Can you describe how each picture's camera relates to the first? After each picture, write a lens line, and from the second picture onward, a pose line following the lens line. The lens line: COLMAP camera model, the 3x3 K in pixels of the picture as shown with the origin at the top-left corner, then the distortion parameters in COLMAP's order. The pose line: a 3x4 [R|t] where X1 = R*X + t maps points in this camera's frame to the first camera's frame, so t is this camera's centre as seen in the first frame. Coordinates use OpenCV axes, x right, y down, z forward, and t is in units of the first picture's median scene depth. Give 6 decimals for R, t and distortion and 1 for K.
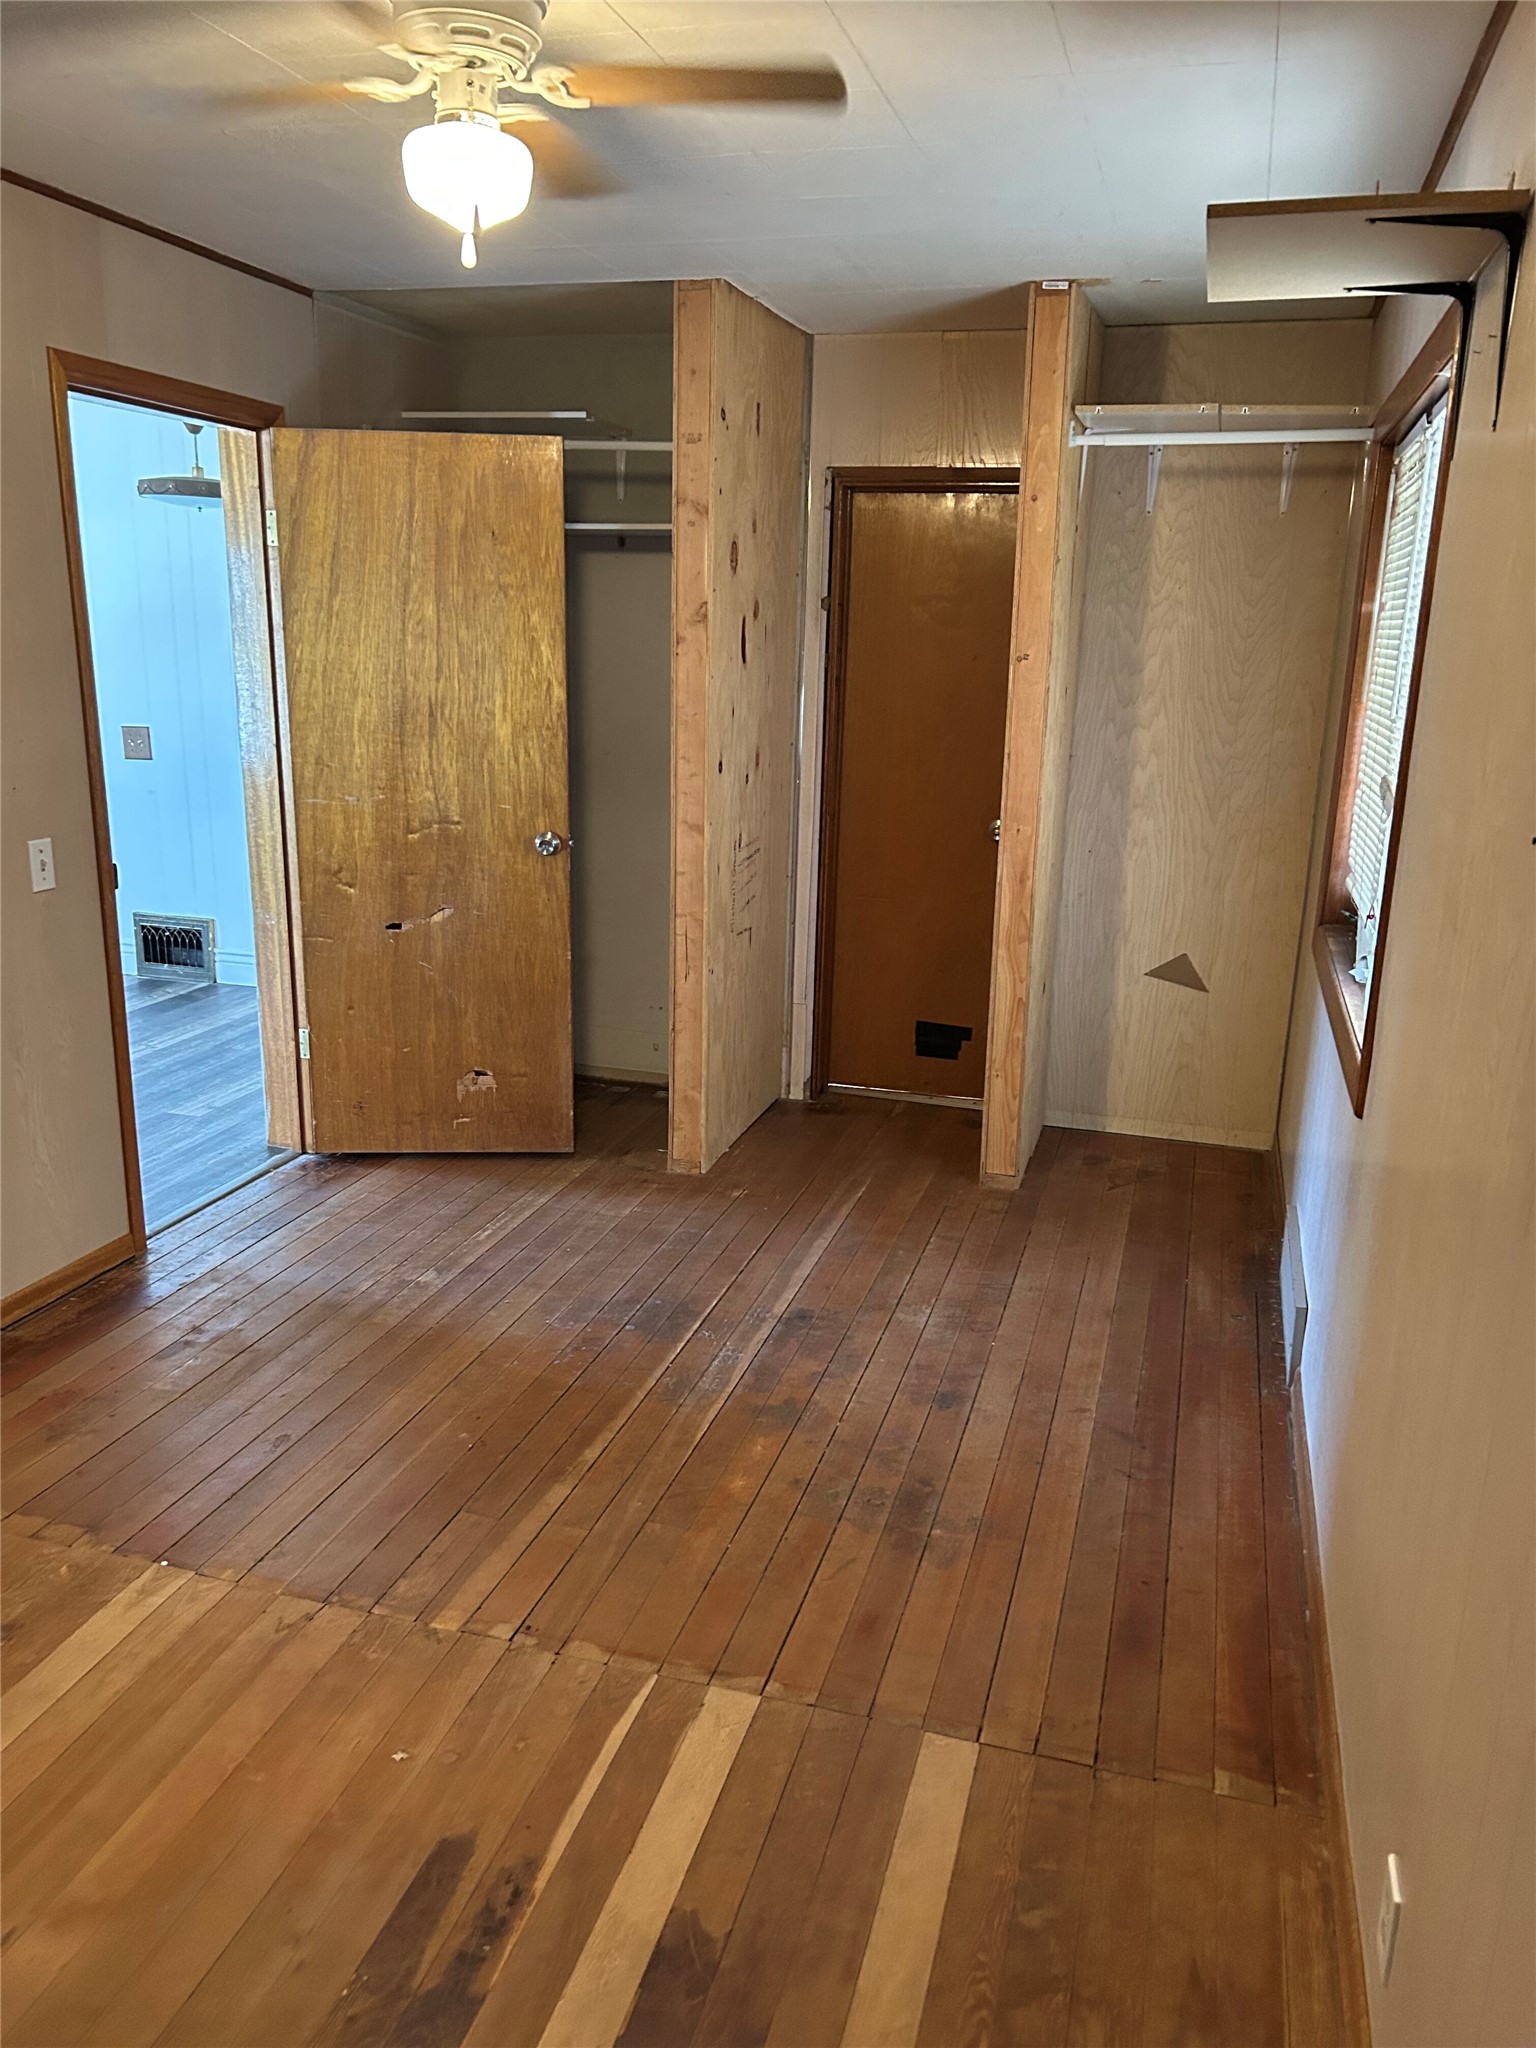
lens RADIAL K [[1536.8, 0, 768.8], [0, 1536.8, 1026.5], [0, 0, 1]] dist [-0.003956, -0.006910]
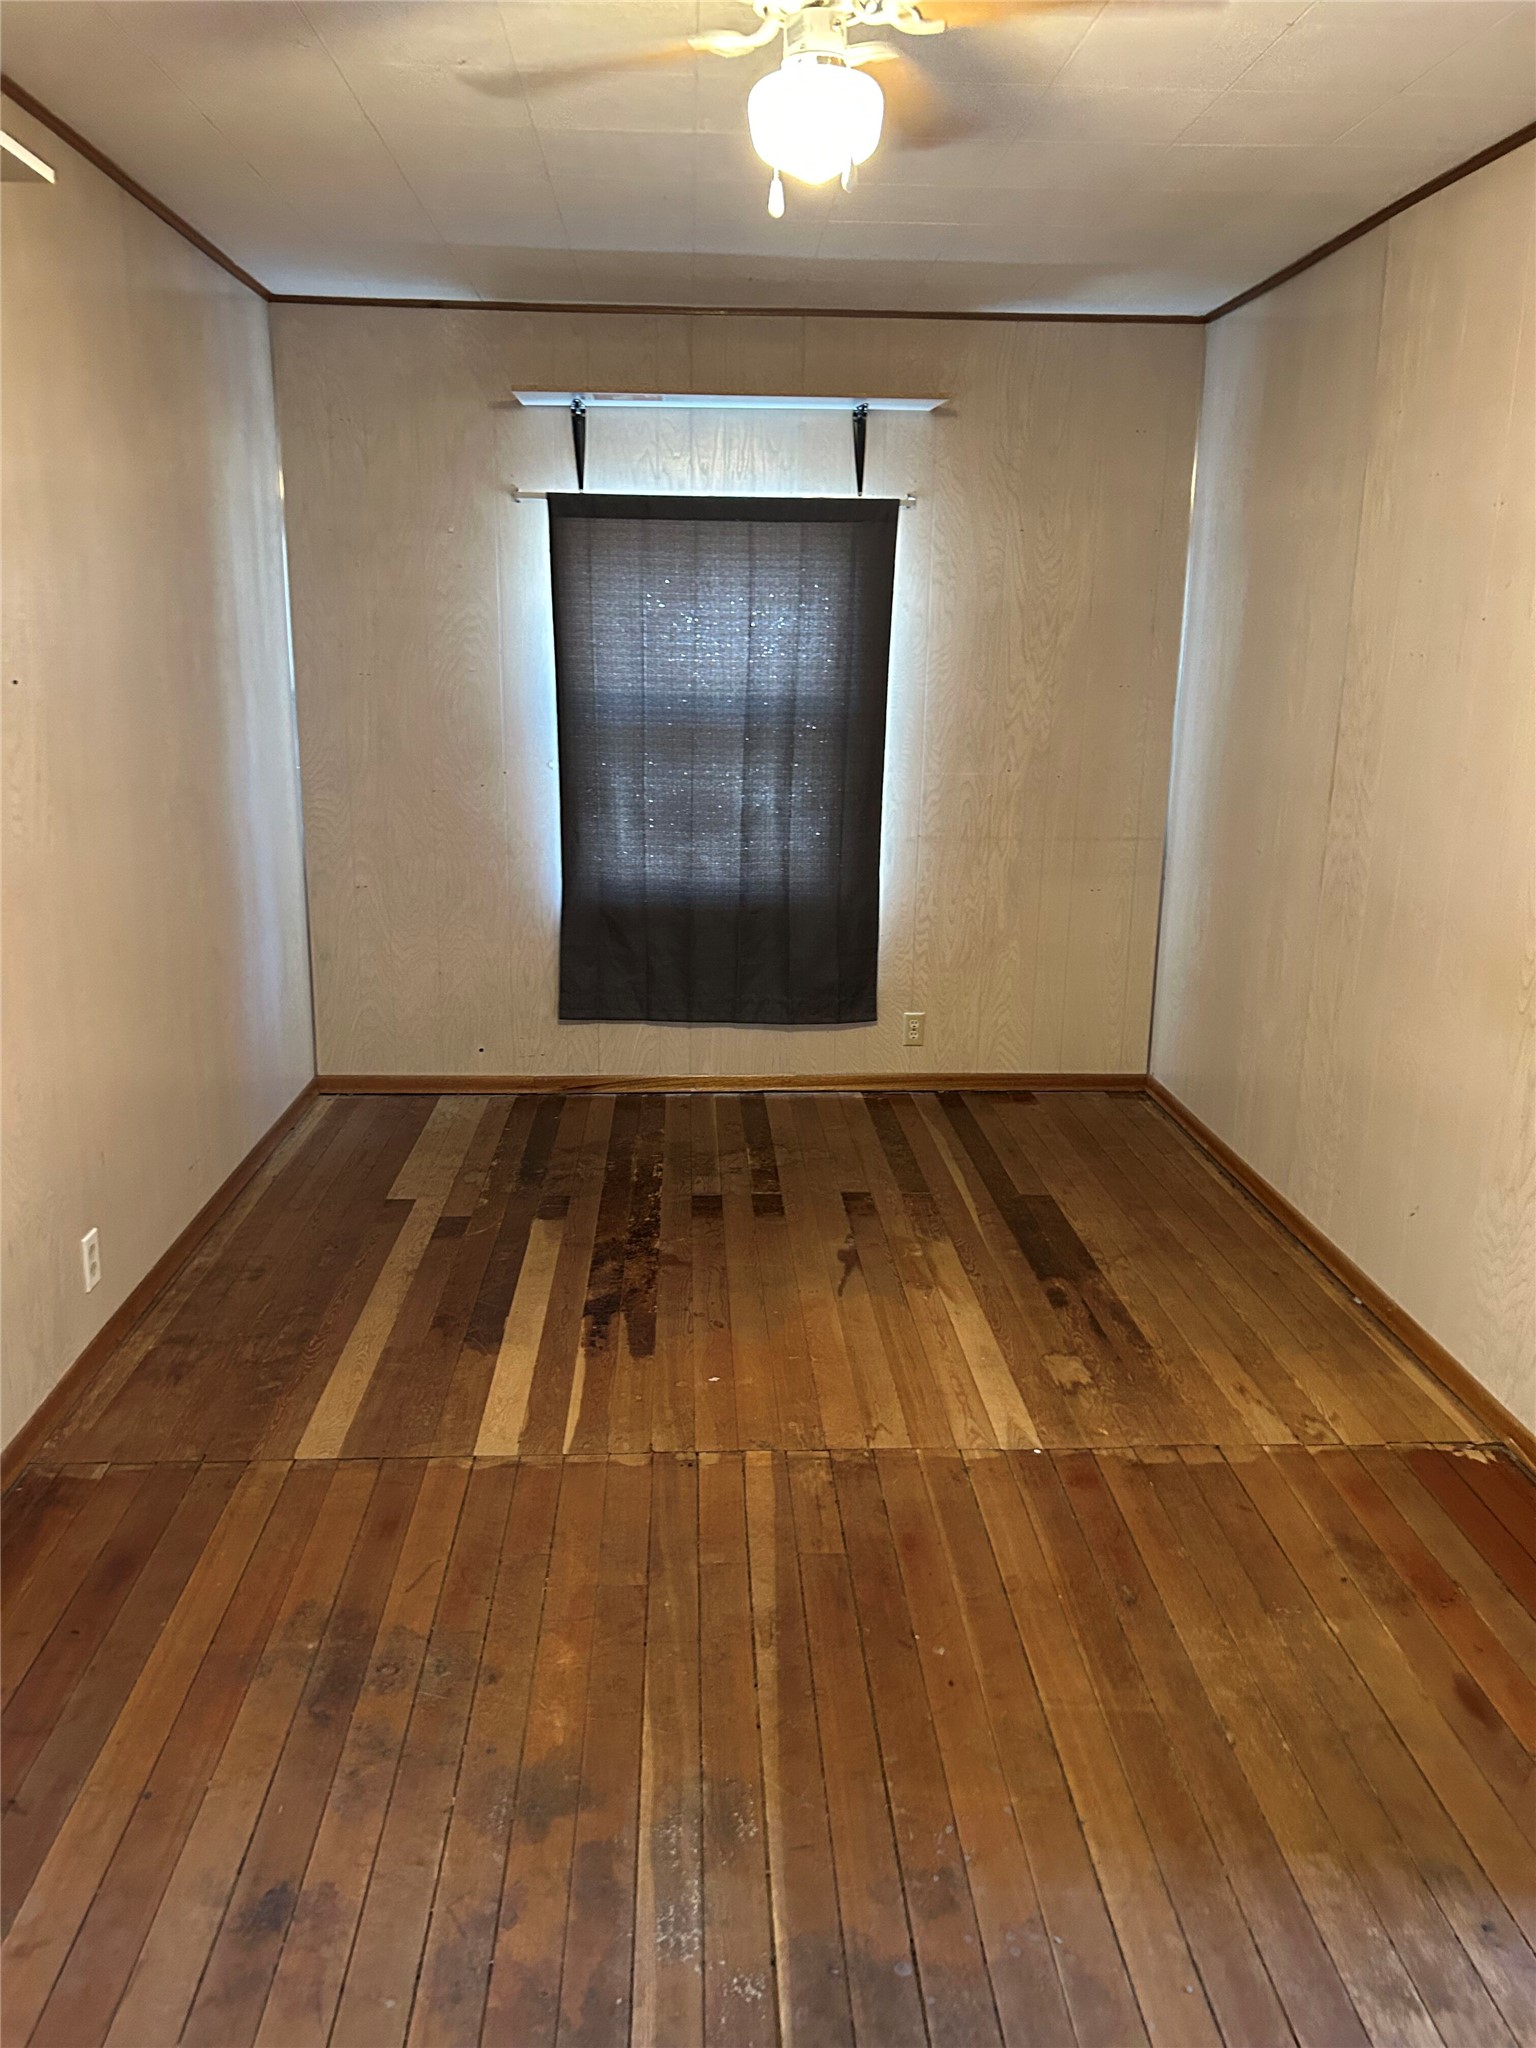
lens RADIAL K [[1536.8, 0, 768.9], [0, 1536.8, 1022.7], [0, 0, 1]] dist [-0.003956, -0.006910]
pose [[-0.944595, 0.041101, -0.325656, 0.141898], [-0.123782, 0.874275, 0.469384, -0.425360], [0.304005, 0.483688, -0.820748, 1.716961]]
